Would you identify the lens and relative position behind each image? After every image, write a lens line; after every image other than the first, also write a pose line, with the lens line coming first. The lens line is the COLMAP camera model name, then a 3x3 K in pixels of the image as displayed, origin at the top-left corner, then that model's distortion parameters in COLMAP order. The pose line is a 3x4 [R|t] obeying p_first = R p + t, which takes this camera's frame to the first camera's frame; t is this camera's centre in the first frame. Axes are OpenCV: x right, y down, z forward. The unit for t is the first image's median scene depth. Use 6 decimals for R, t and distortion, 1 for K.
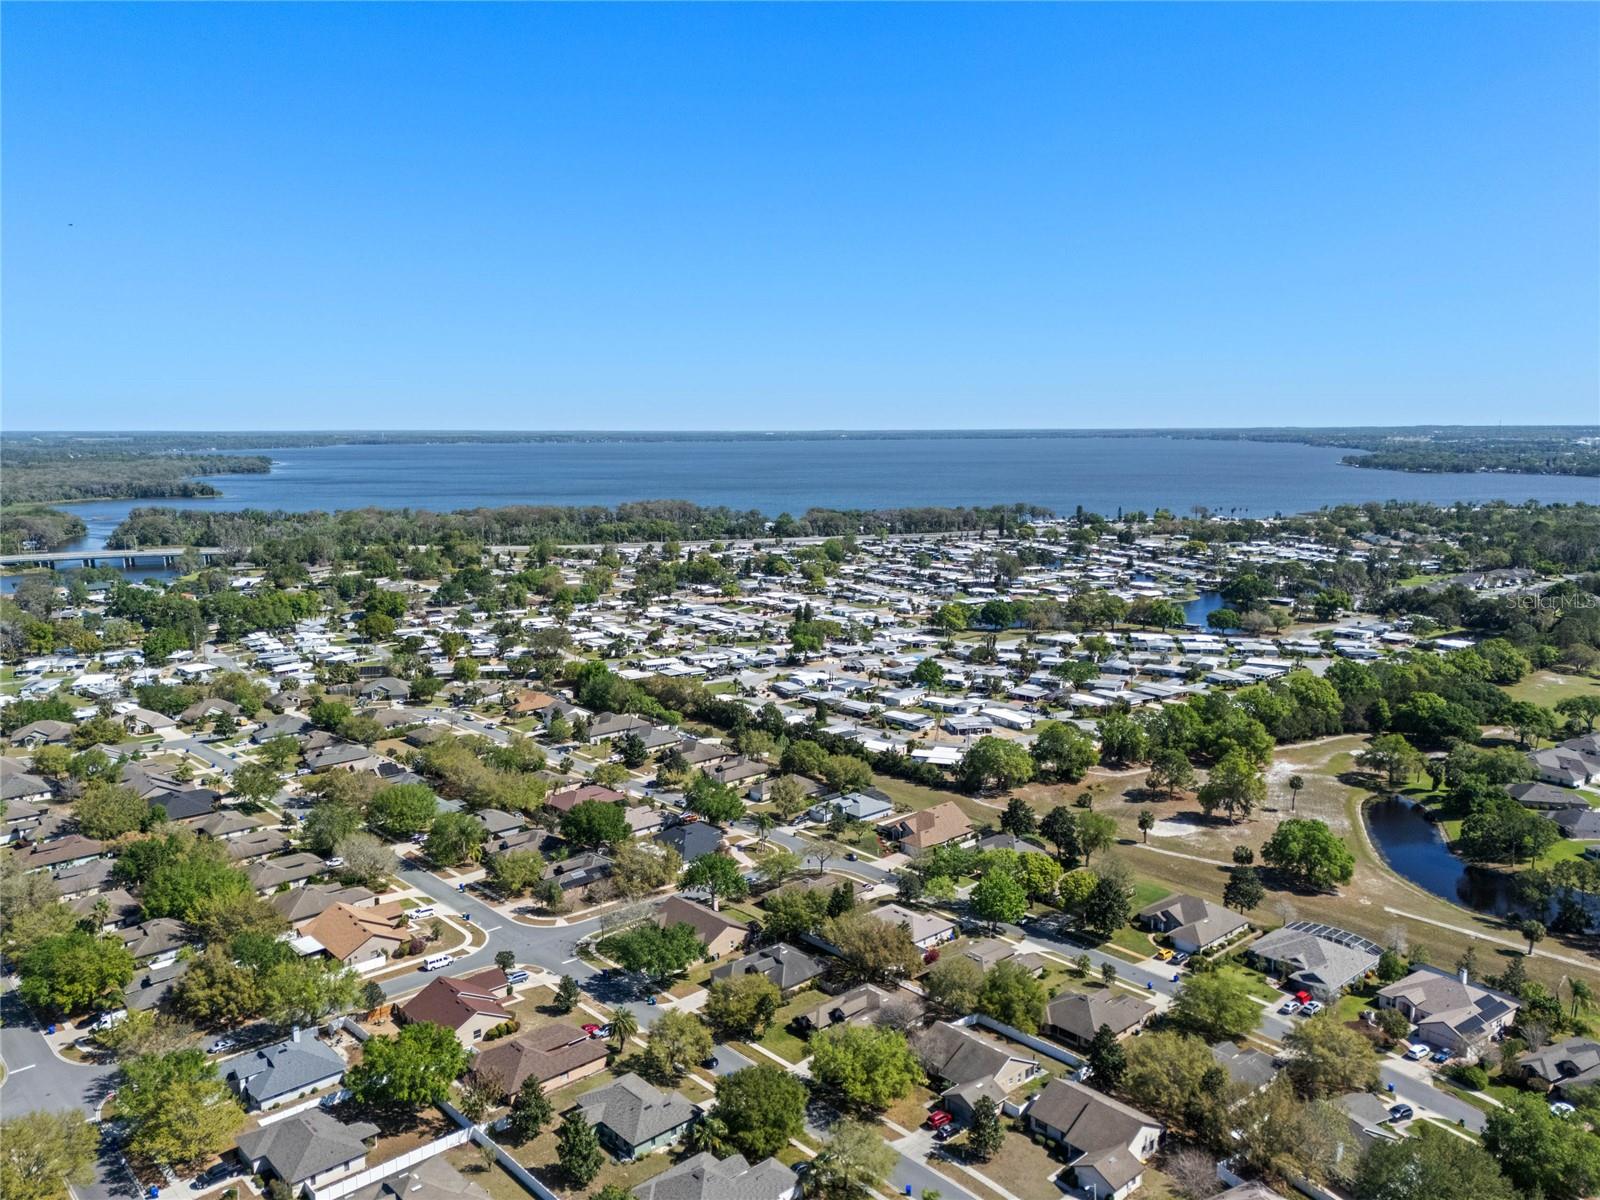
lens RADIAL K [[1195.5, 0, 800.0], [0, 1195.5, 600.0], [0, 0, 1]] dist [0.158780, -0.312634]
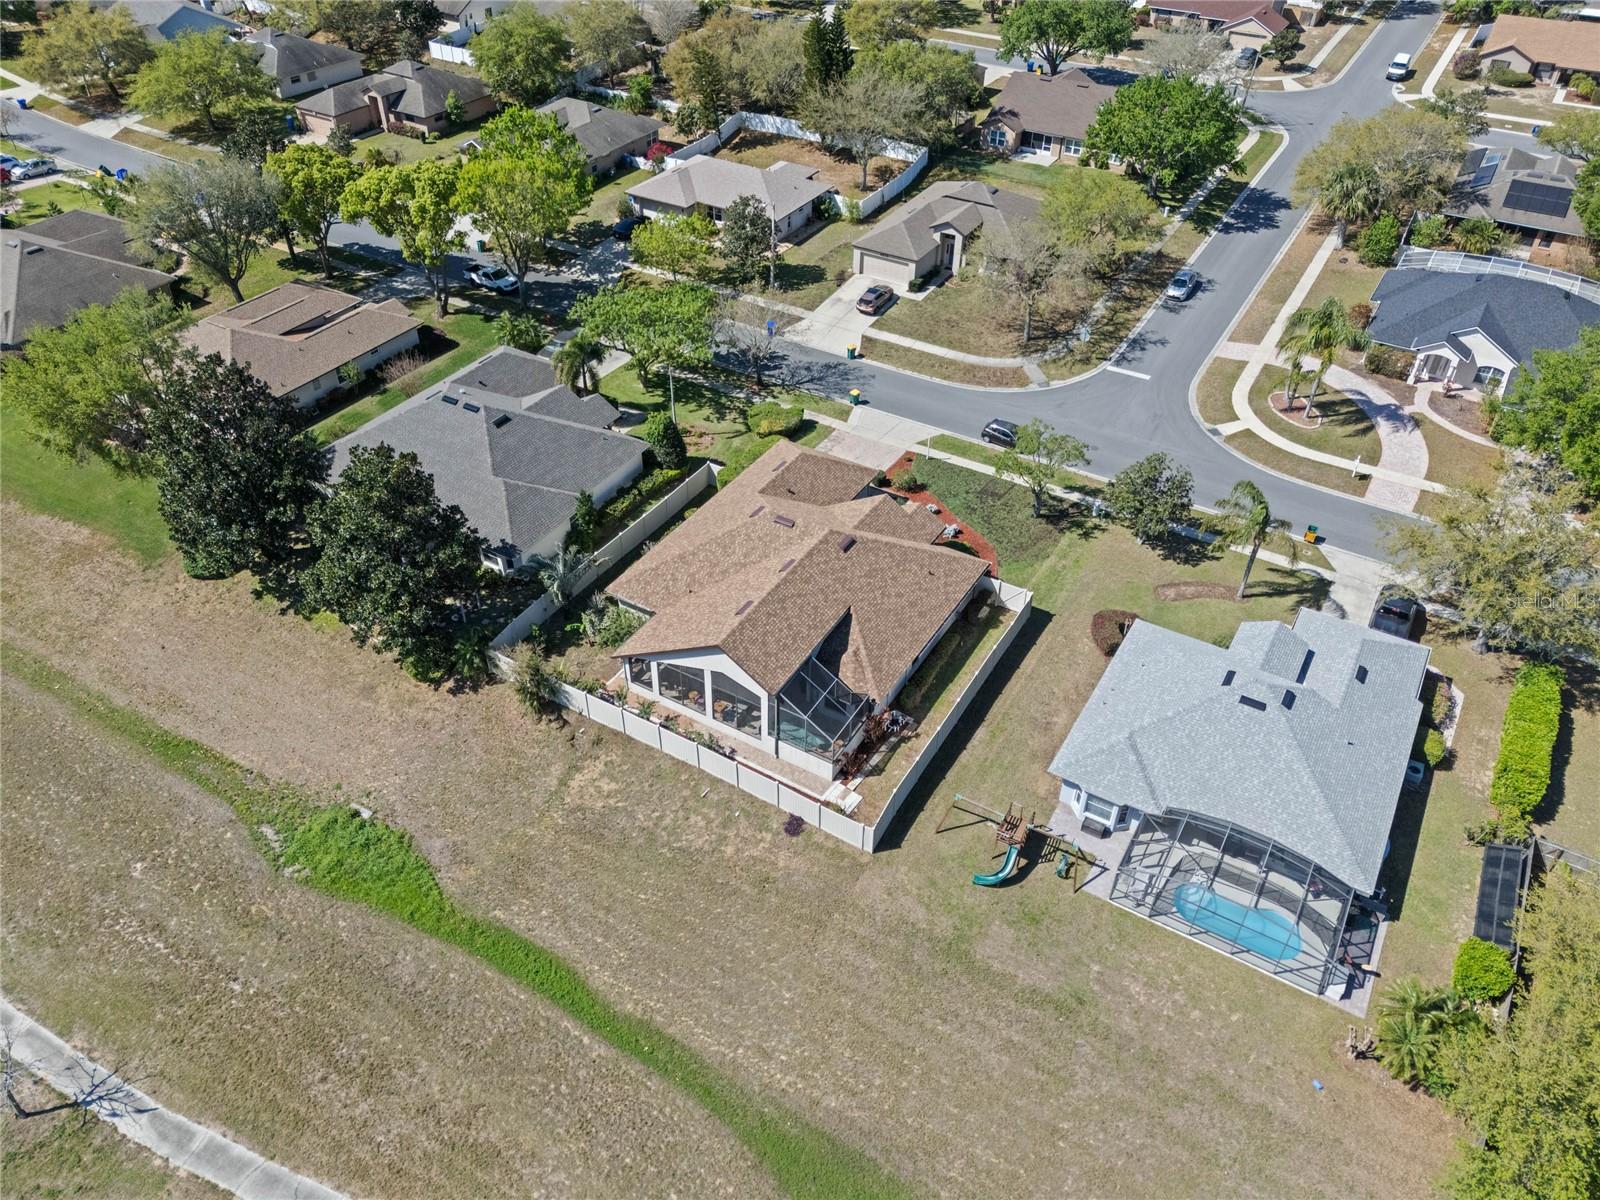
lens RADIAL K [[1165.4, 0, 800.0], [0, 1165.4, 600.0], [0, 0, 1]] dist [0.066813, -0.051064]
pose [[-0.955969, 0.180677, -0.231255, 0.096364], [-0.050797, 0.674240, 0.736763, 0.016991], [0.289037, 0.716070, -0.635375, 0.693541]]
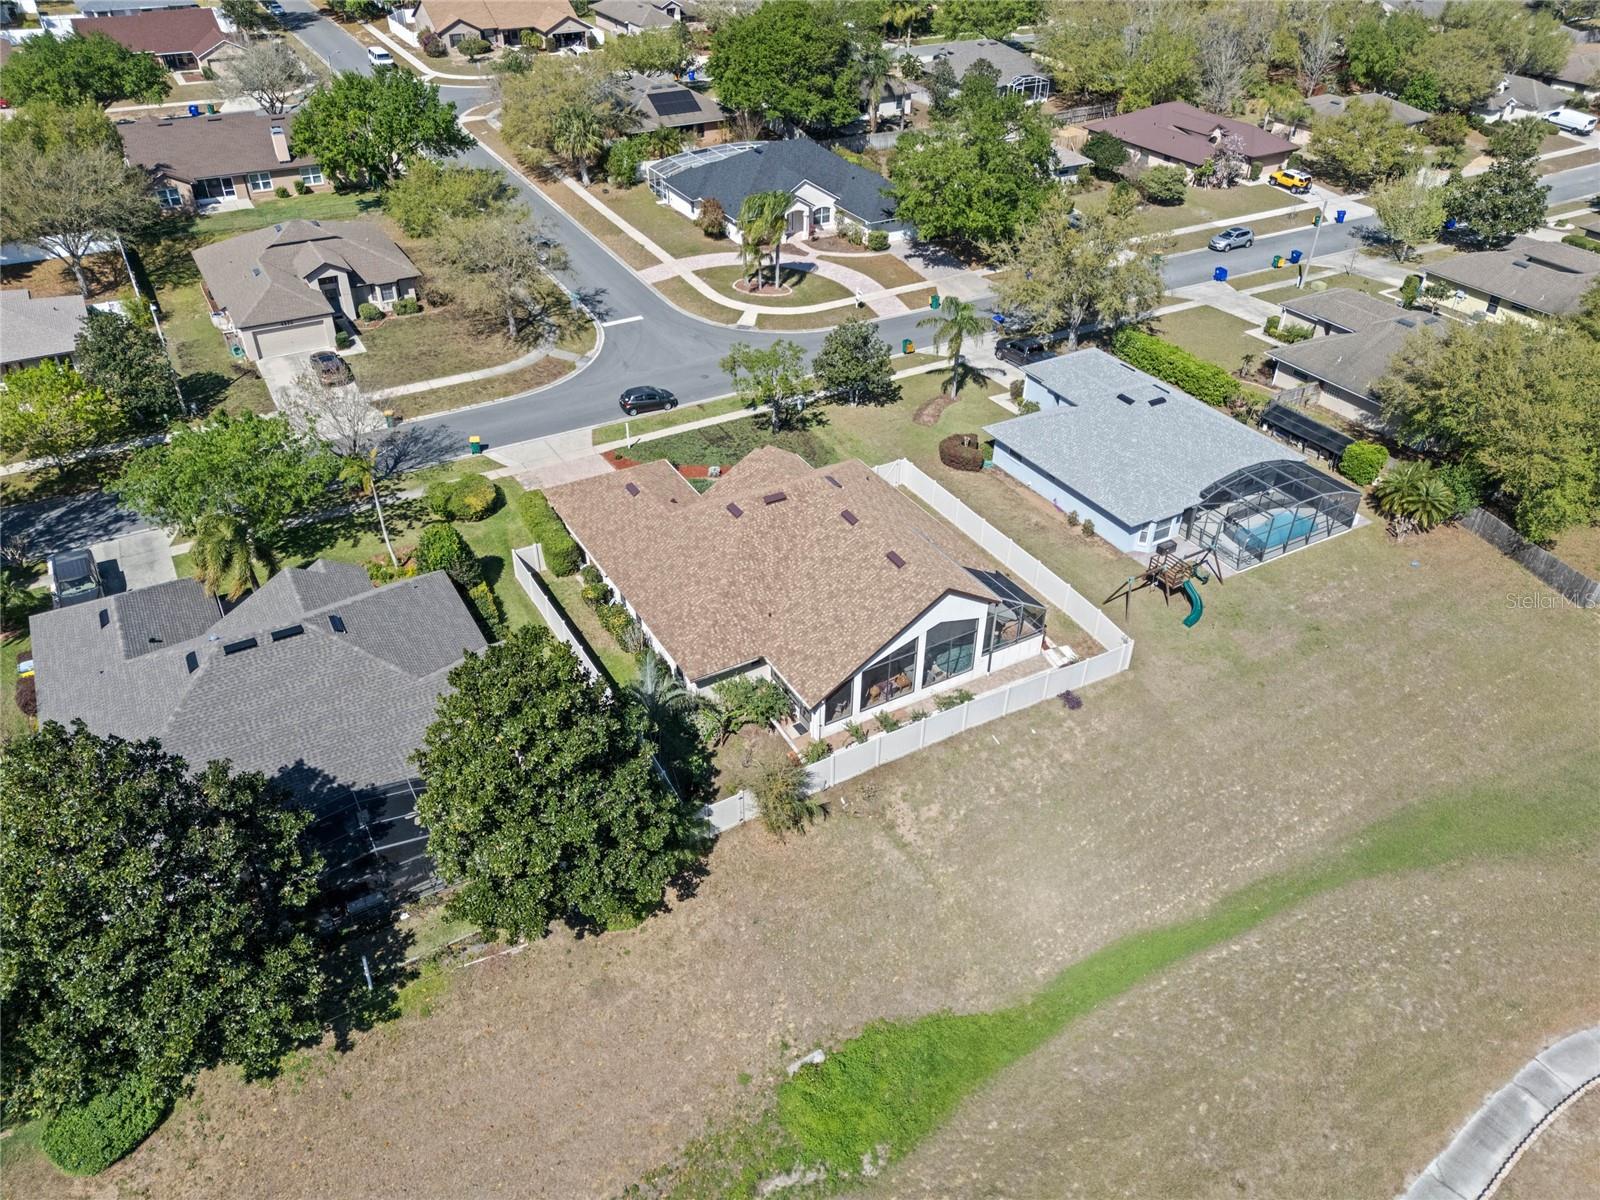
lens RADIAL K [[1165.4, 0, 800.0], [0, 1165.4, 600.0], [0, 0, 1]] dist [0.066813, -0.051064]
pose [[-0.209227, 0.571661, -0.793365, 0.163290], [-0.155017, 0.781673, 0.604117, 0.044570], [0.965502, 0.249383, -0.074930, 0.617854]]
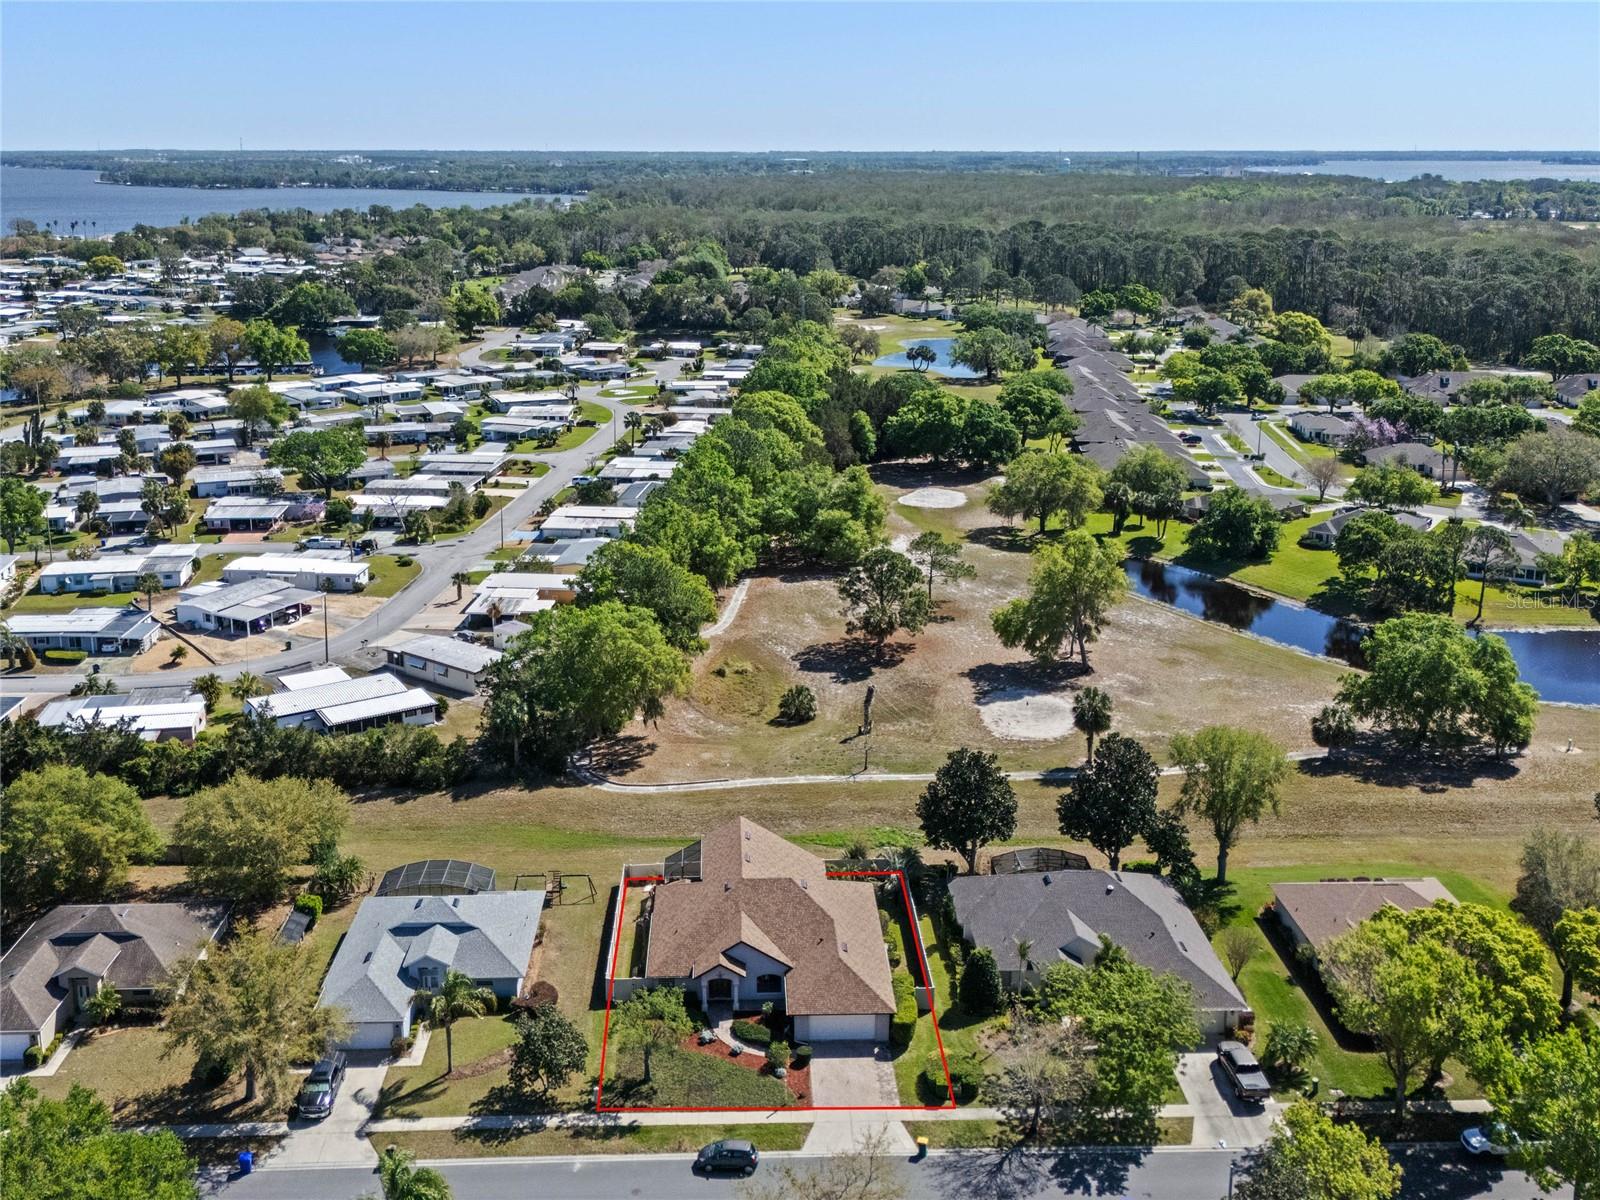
lens RADIAL K [[1516.9, 0, 779.5], [0, 1516.9, 502.9], [0, 0, 1]] dist [0.085721, -0.175900]
pose [[0.647254, -0.169350, 0.743225, -0.098917], [0.107529, 0.985544, 0.130919, 0.019036], [-0.754652, -0.004820, 0.656107, 0.449516]]
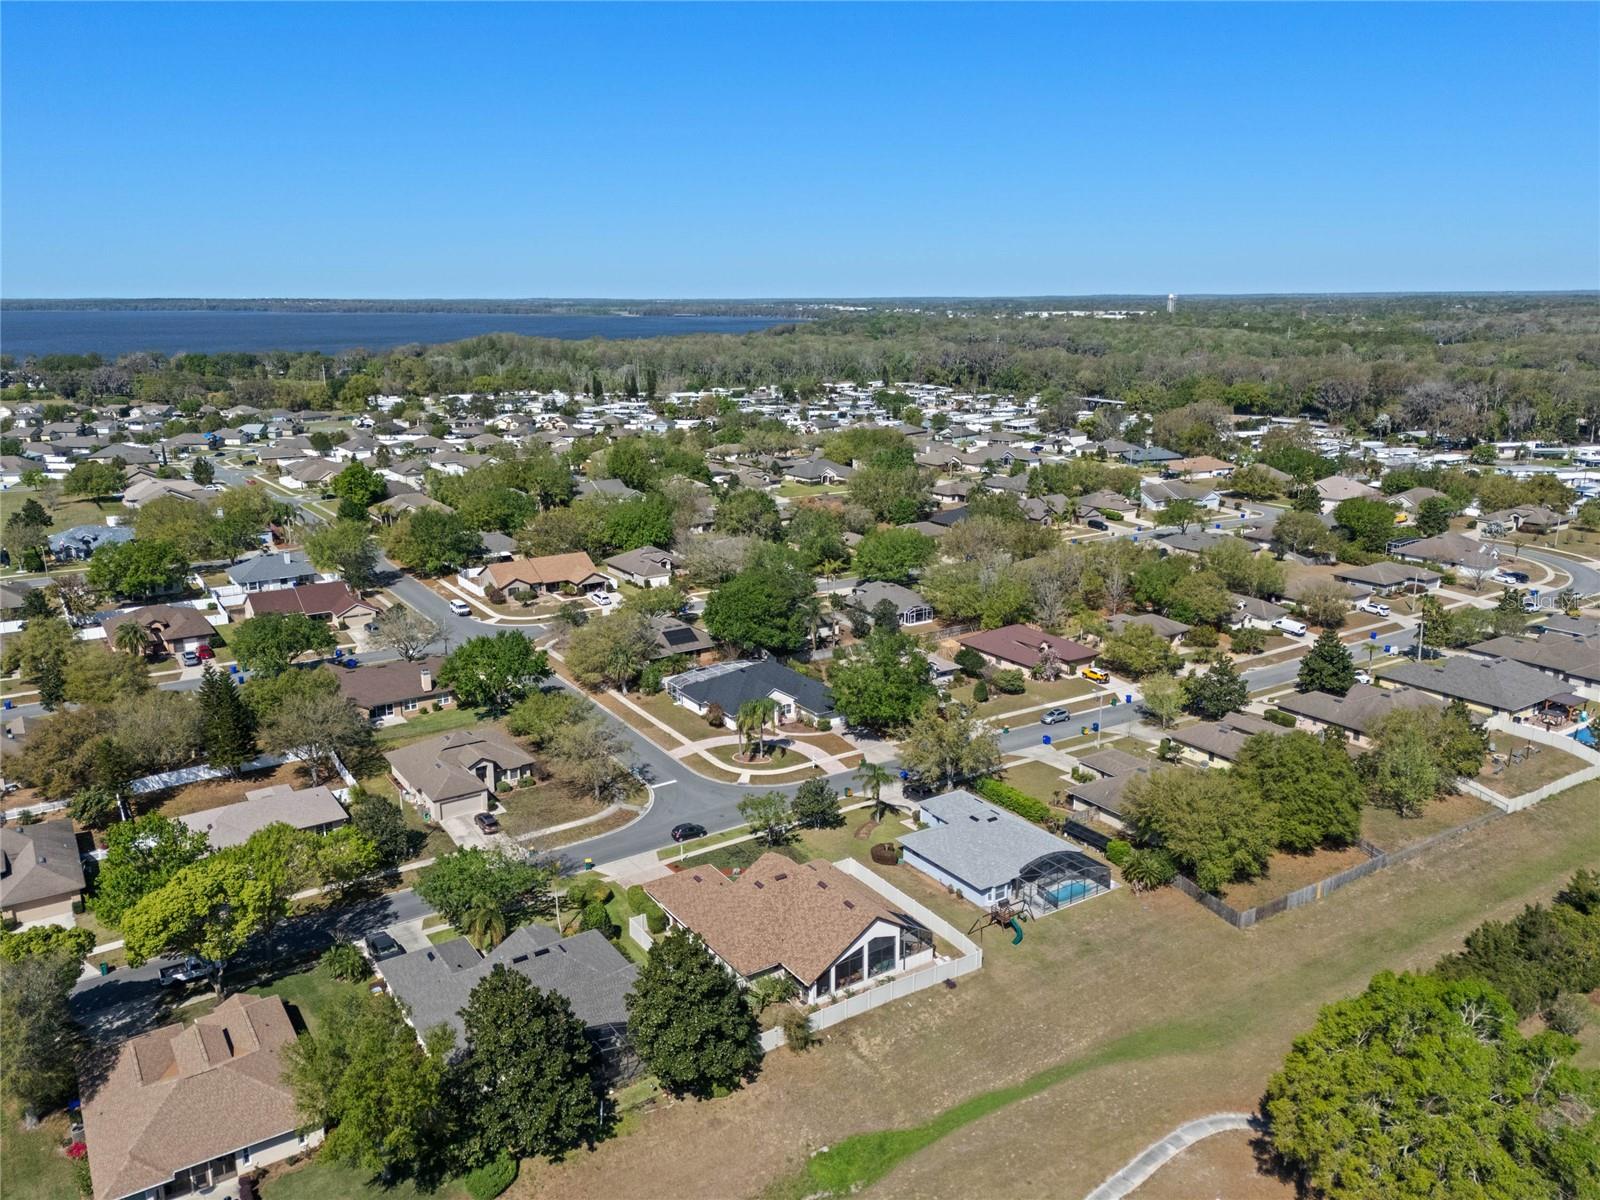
lens RADIAL K [[1195.5, 0, 800.0], [0, 1195.5, 600.0], [0, 0, 1]] dist [0.158780, -0.312634]
pose [[-0.148891, 0.247512, -0.957376, 0.263137], [-0.140886, 0.952981, 0.268287, -0.000421], [0.978766, 0.174826, -0.107019, 0.622304]]
